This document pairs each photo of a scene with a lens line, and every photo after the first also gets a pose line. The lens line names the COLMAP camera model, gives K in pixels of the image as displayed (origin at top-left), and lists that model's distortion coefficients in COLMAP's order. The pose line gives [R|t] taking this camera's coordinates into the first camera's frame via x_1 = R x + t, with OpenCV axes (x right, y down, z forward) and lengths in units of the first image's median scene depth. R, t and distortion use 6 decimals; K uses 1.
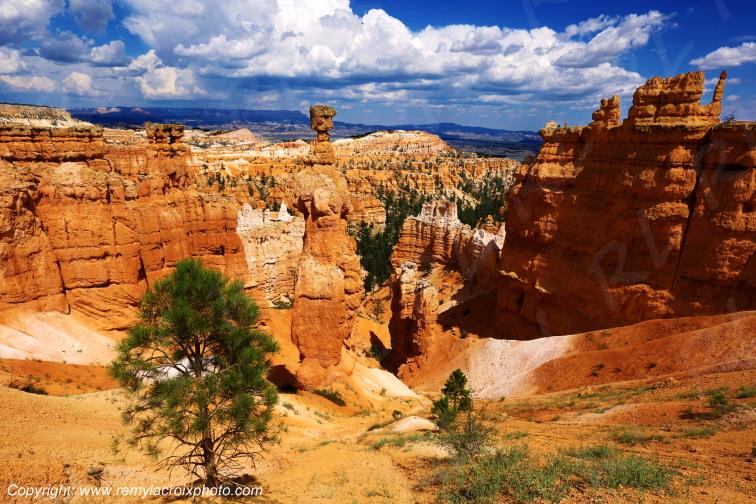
lens RADIAL K [[426.0, 0, 383.4], [0, 426.0, 238.2], [0, 0, 1]] dist [-0.036518, 0.014225]
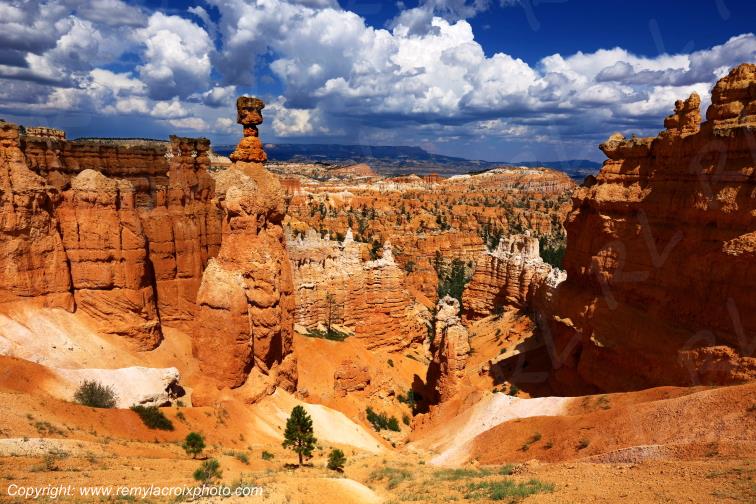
lens RADIAL K [[447.5, 0, 381.9], [0, 447.5, 239.7], [0, 0, 1]] dist [-0.032501, 0.022037]
pose [[0.964595, 0.047776, -0.259372, 0.205768], [-0.069886, 0.994602, -0.076702, 0.024132], [0.254308, 0.092113, 0.962727, 0.092253]]
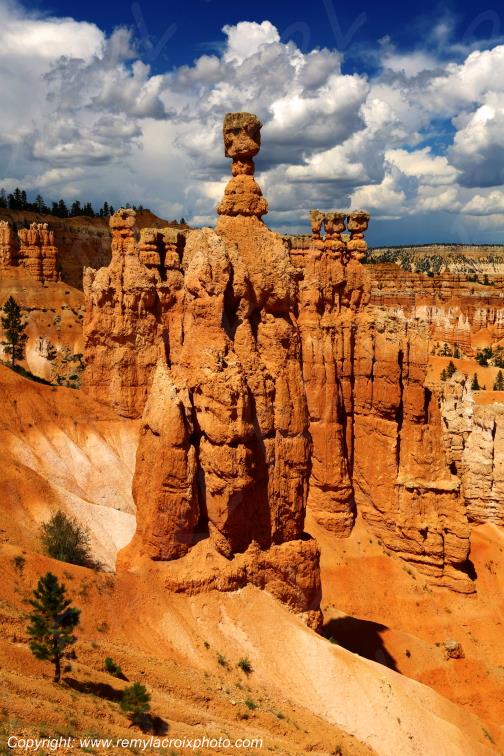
lens RADIAL K [[717.0, 0, 265.3], [0, 717.0, 361.4], [0, 0, 1]] dist [0.036591, 0.000000]
pose [[0.538028, 0.073737, -0.839696, 0.380433], [-0.185902, 0.982018, -0.032880, 0.024526], [0.822172, 0.173791, 0.542061, 0.288615]]
